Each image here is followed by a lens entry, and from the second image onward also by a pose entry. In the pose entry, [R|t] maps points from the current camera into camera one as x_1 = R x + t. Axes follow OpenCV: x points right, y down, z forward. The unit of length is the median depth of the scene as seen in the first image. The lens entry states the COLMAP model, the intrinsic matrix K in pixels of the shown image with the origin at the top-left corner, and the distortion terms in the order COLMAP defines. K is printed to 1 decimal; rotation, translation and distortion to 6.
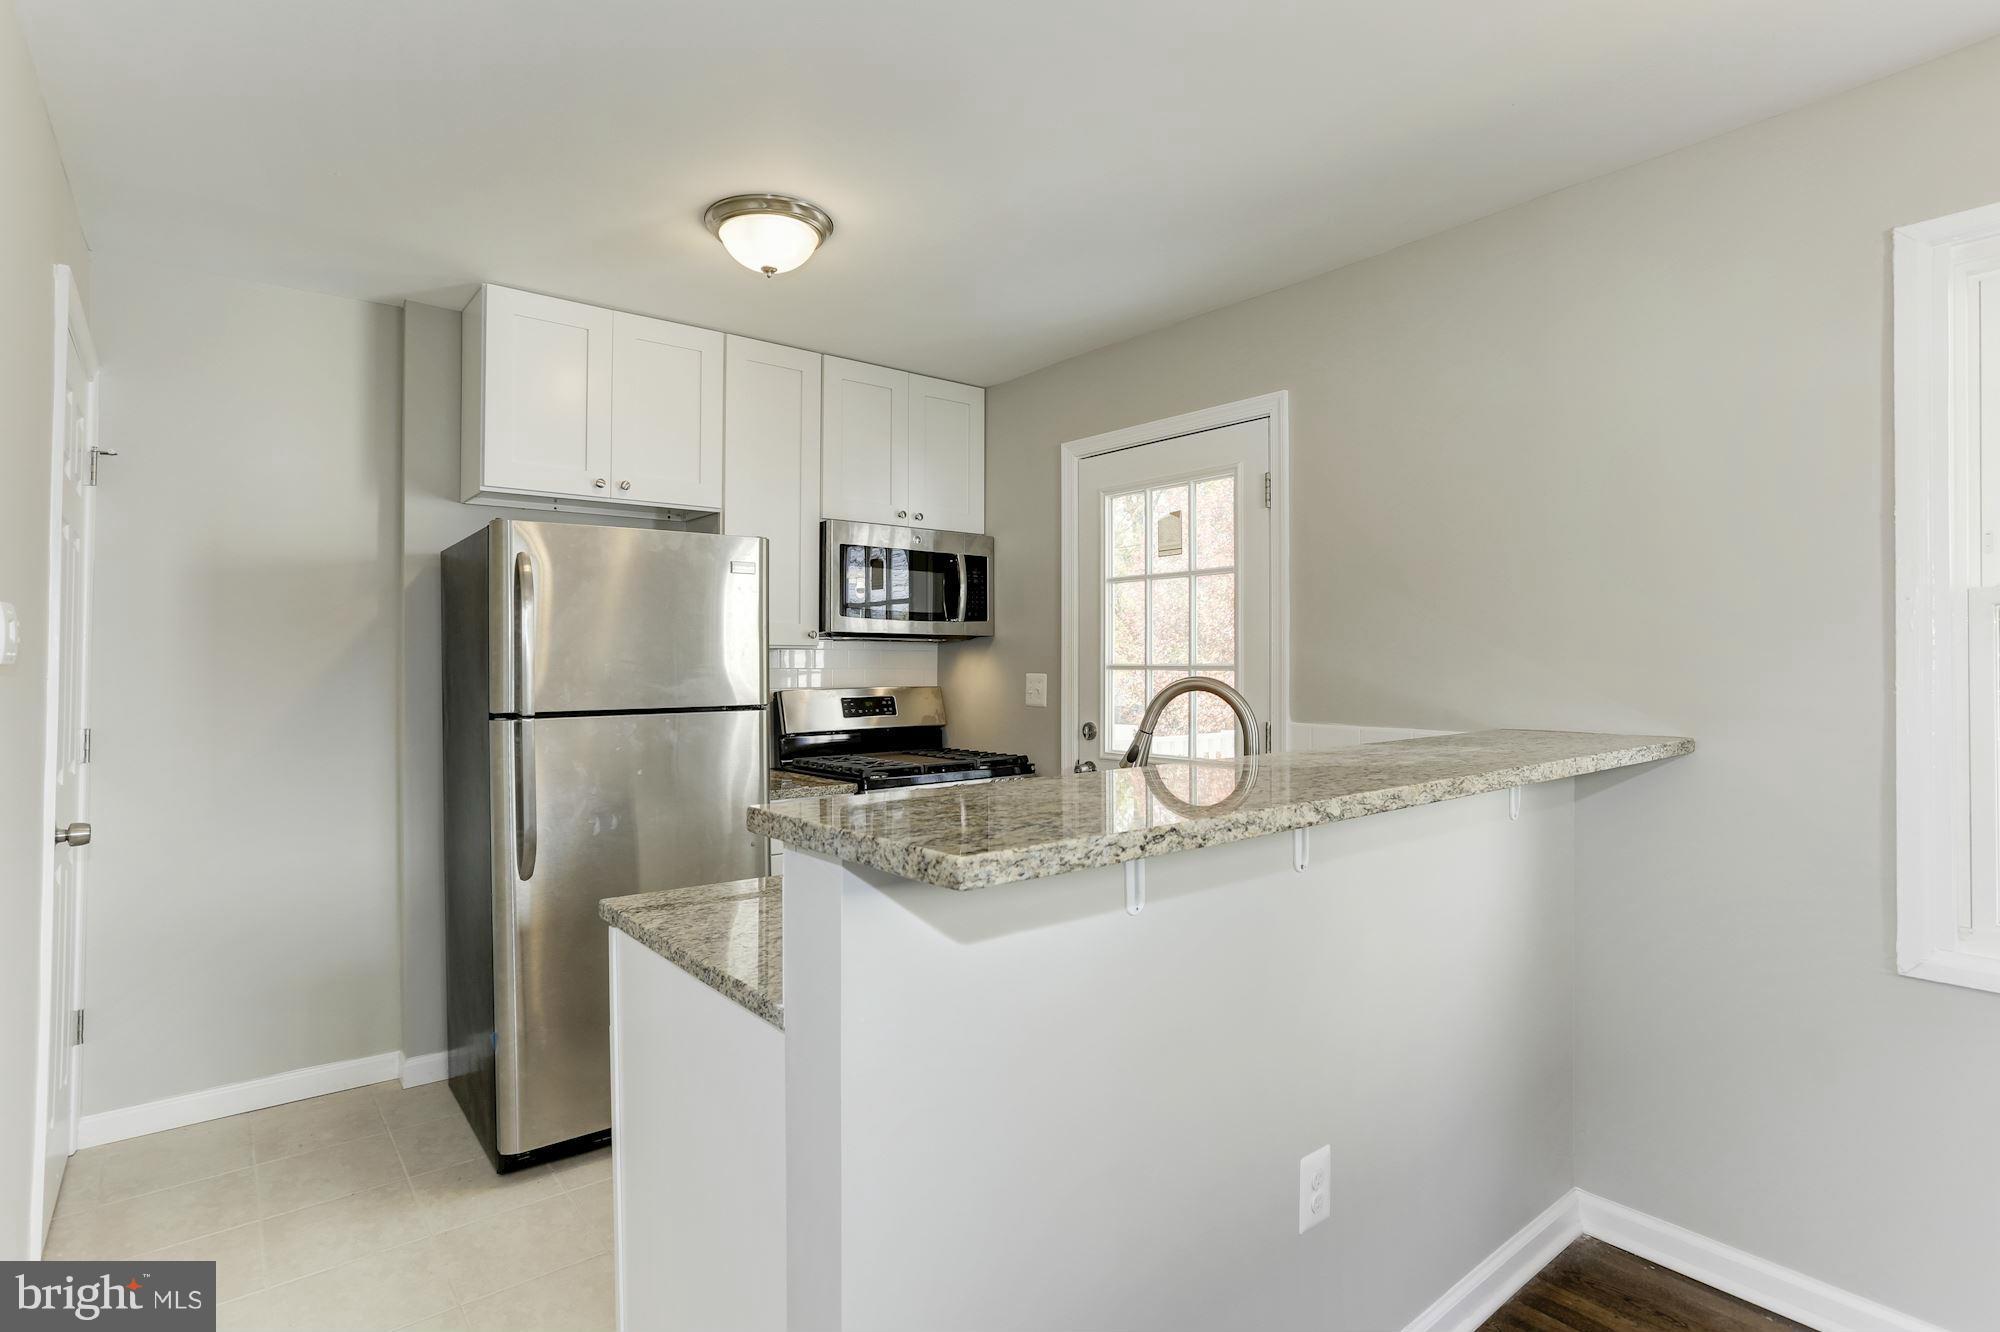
lens RADIAL K [[1000.8, 0, 964.3], [0, 1000.8, 665.2], [0, 0, 1]] dist [-0.036933, 0.022780]
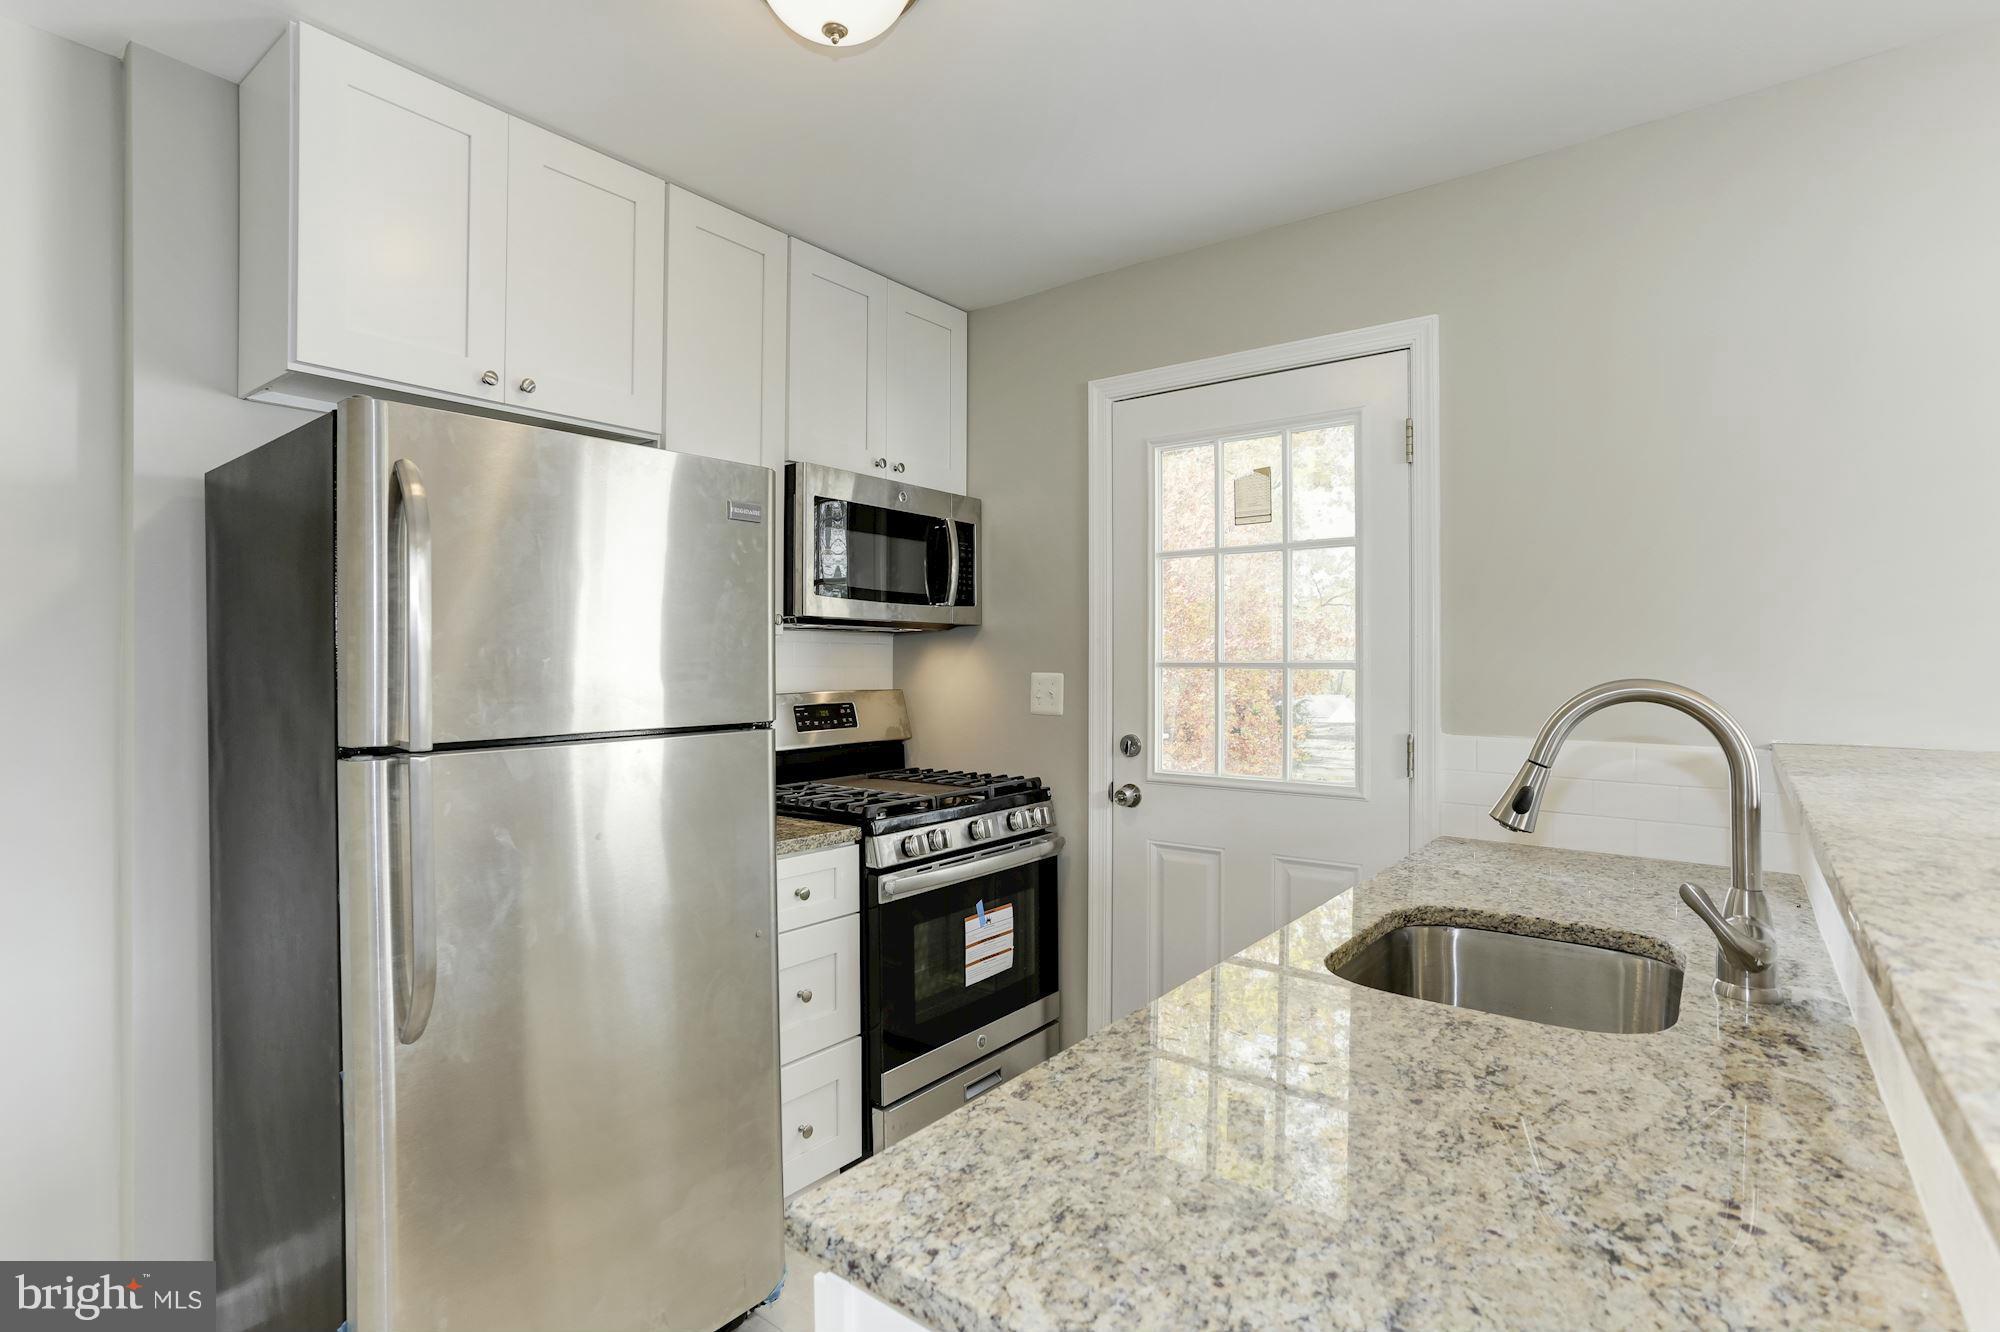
lens RADIAL K [[1000.8, 0, 967.6], [0, 1000.8, 663.1], [0, 0, 1]] dist [-0.036933, 0.022780]
pose [[0.972973, 0.000291, 0.230920, -0.213210], [-0.000293, 1.000000, -0.000024, 0.000648], [-0.230920, -0.000045, 0.972973, 0.307168]]
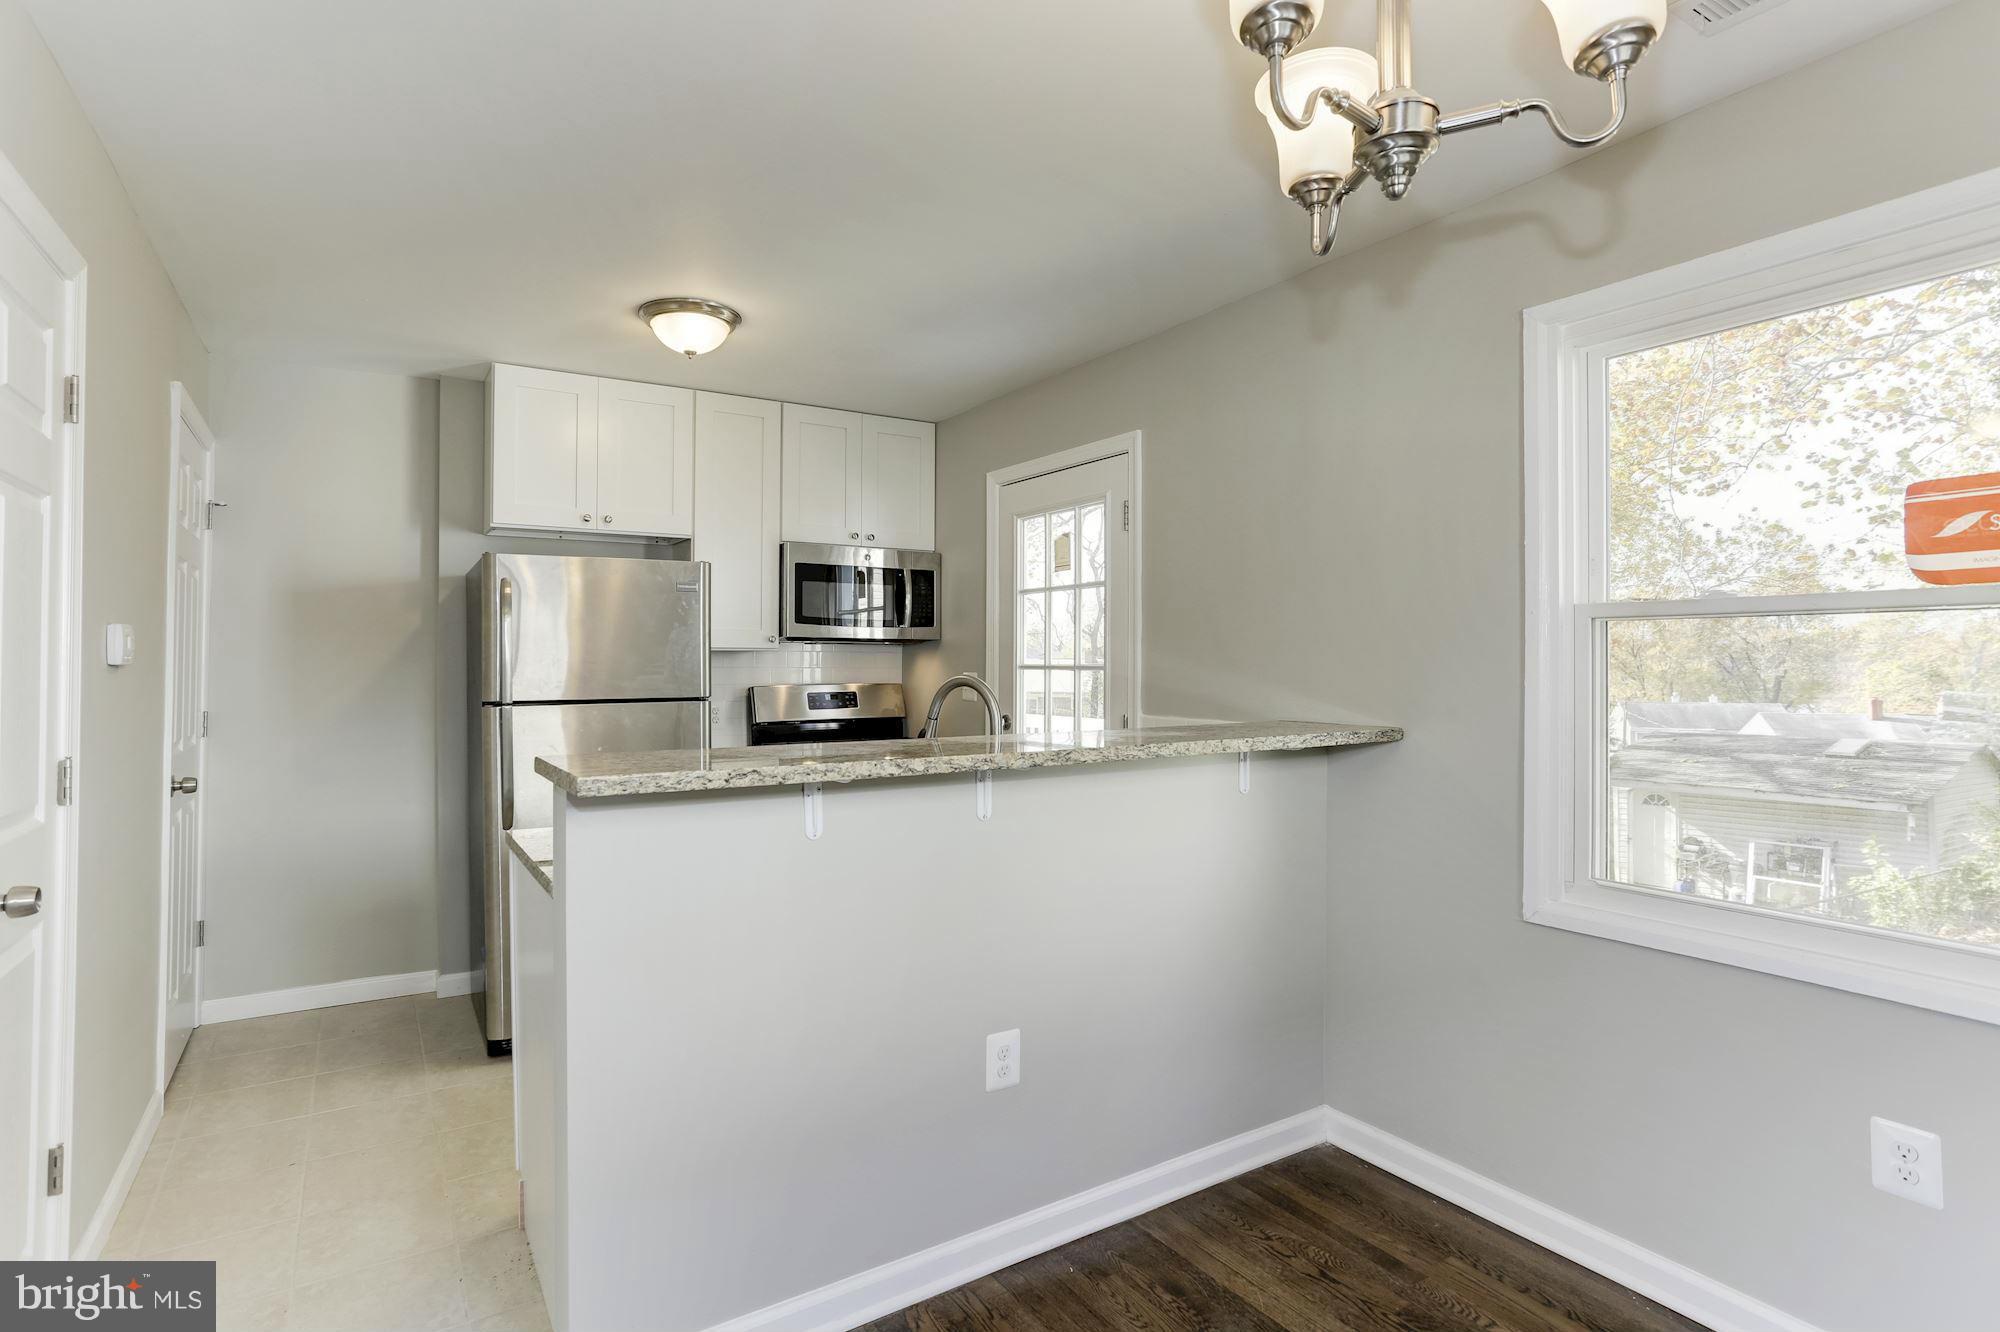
lens RADIAL K [[1000.8, 0, 959.6], [0, 1000.8, 664.5], [0, 0, 1]] dist [-0.036933, 0.022780]
pose [[0.993250, 0.001773, -0.115978, 0.240588], [-0.001669, 0.999998, 0.000992, -0.002129], [0.115979, -0.000791, 0.993251, -0.180437]]
